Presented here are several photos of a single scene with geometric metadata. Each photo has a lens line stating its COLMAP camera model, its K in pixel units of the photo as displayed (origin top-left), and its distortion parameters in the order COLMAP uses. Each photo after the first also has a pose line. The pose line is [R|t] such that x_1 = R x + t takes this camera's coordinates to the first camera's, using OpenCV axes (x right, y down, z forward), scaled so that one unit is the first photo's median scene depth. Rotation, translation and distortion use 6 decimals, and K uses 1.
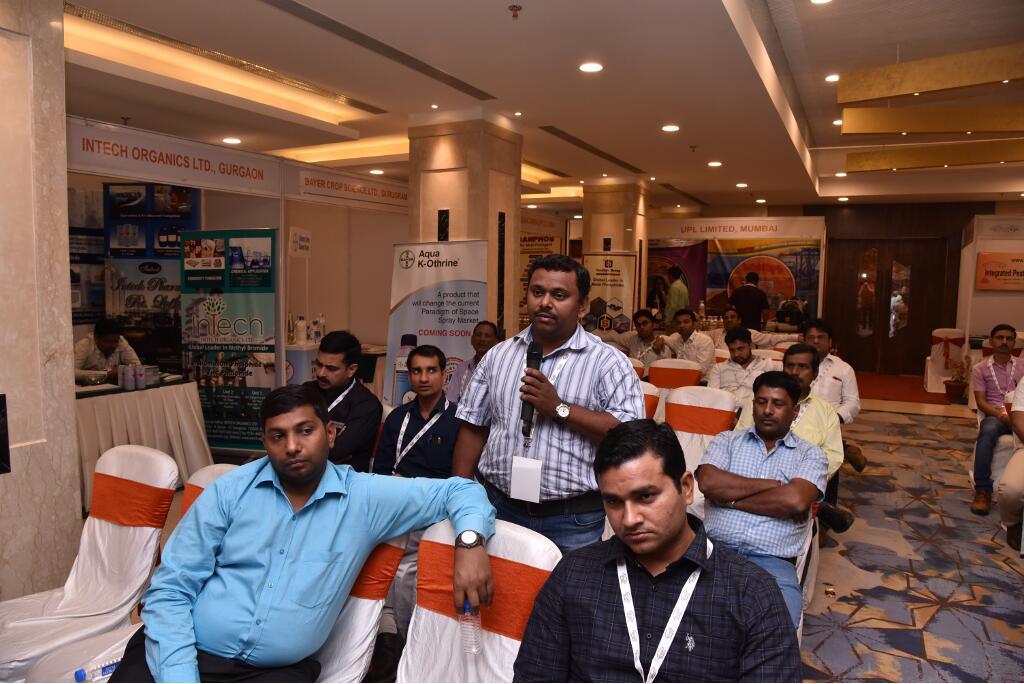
lens RADIAL K [[698.5, 0, 507.9], [0, 698.5, 349.3], [0, 0, 1]] dist [-0.119314, 0.064489]
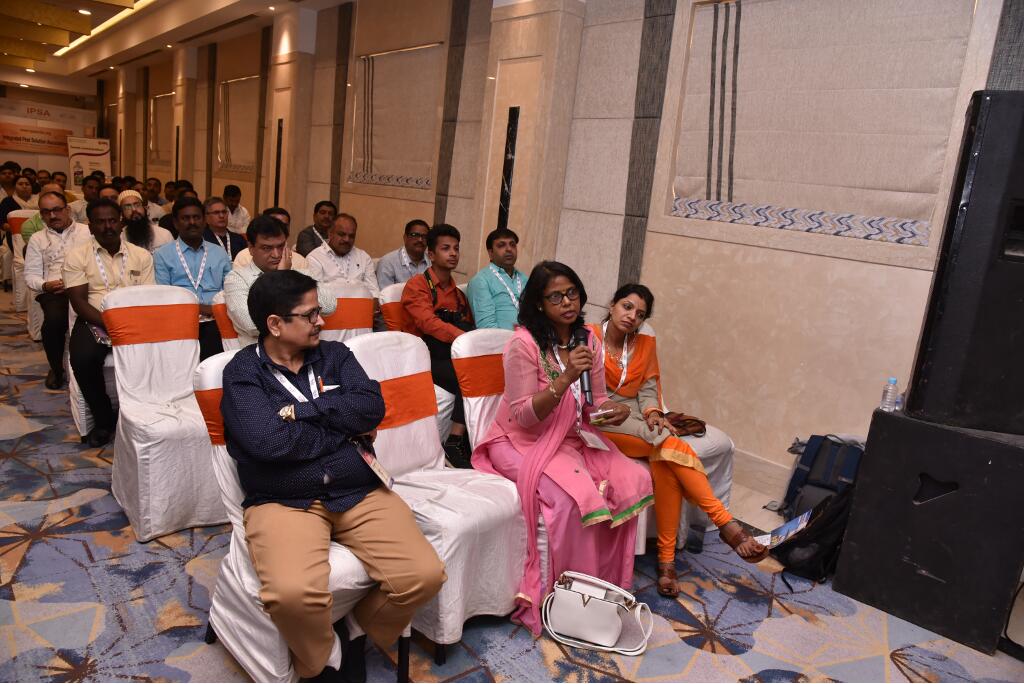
lens RADIAL K [[698.5, 0, 507.9], [0, 698.5, 349.3], [0, 0, 1]] dist [-0.119314, 0.064489]
pose [[0.362450, -0.166944, 0.916929, -0.284413], [-0.012040, 0.982906, 0.183715, 0.061689], [-0.931925, -0.077628, 0.354244, -0.573372]]
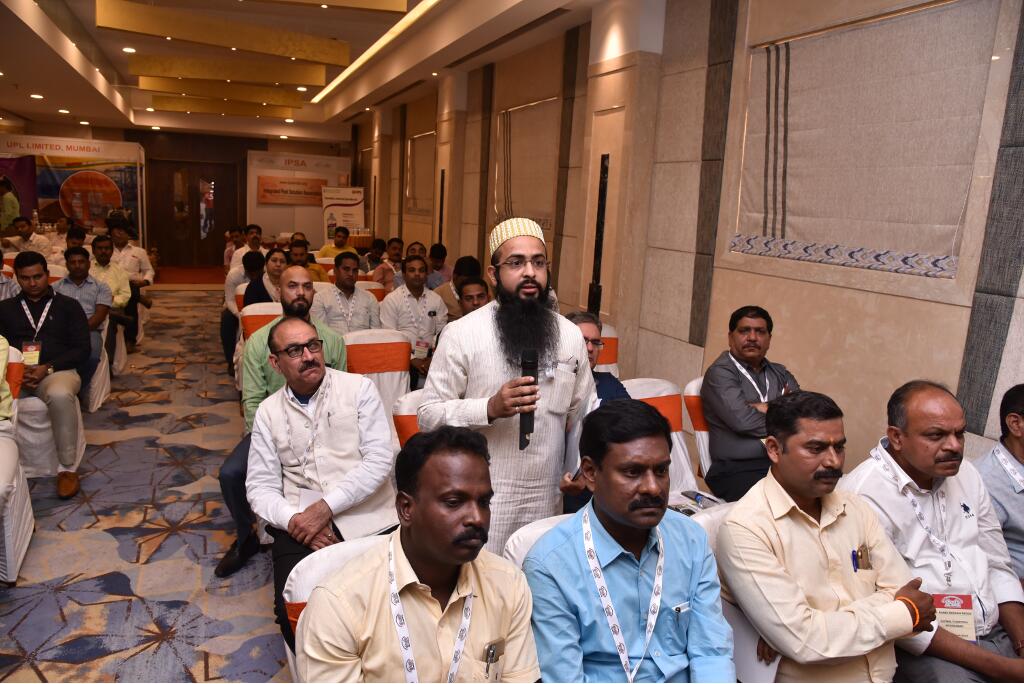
lens RADIAL K [[698.5, 0, 507.9], [0, 698.5, 349.3], [0, 0, 1]] dist [-0.119314, 0.064489]
pose [[0.632691, -0.128146, 0.763728, -0.101642], [0.026063, 0.989179, 0.144383, 0.020740], [-0.773966, -0.071444, 0.629184, -0.333436]]
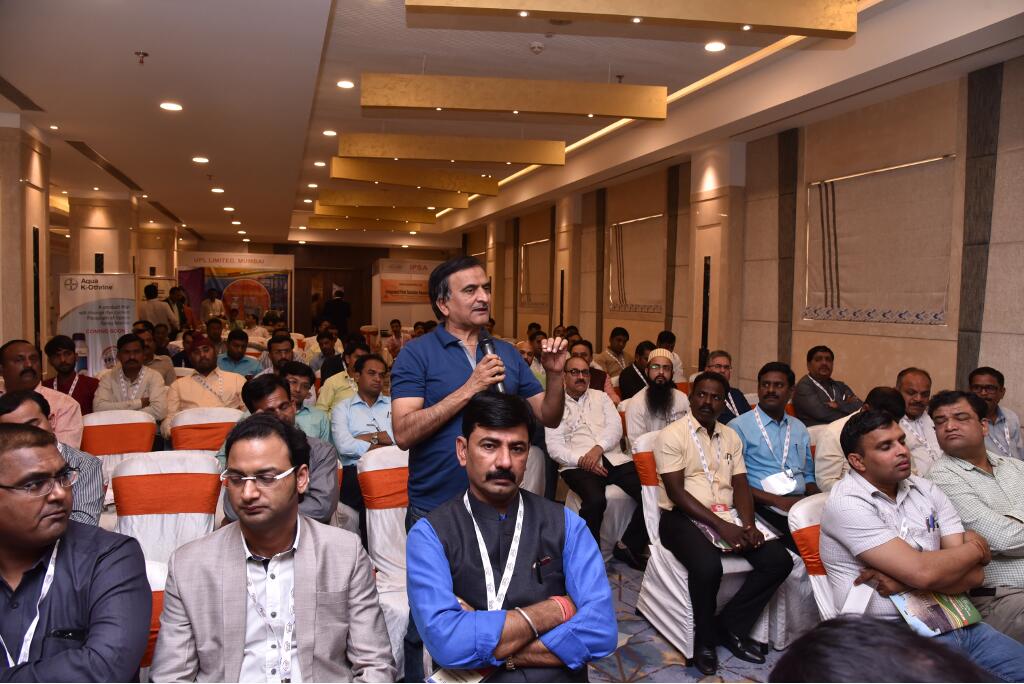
lens RADIAL K [[698.5, 0, 507.9], [0, 698.5, 349.3], [0, 0, 1]] dist [-0.119314, 0.064489]
pose [[0.696651, -0.043844, 0.716069, -0.309521], [0.057213, 0.998347, 0.005466, 0.034470], [-0.715125, 0.037160, 0.698008, -0.406809]]
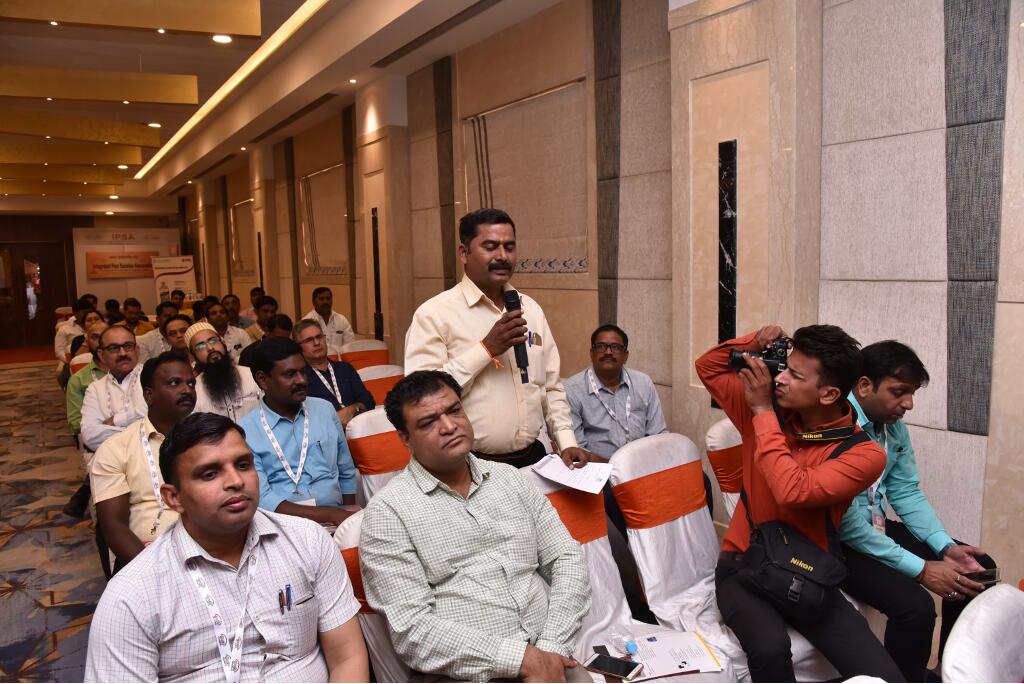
lens RADIAL K [[698.5, 0, 507.9], [0, 698.5, 349.3], [0, 0, 1]] dist [-0.119314, 0.064489]
pose [[0.459372, -0.123071, 0.879677, -0.165306], [0.111265, 0.990527, 0.080476, 0.044672], [-0.881248, 0.060909, 0.468714, -0.454419]]
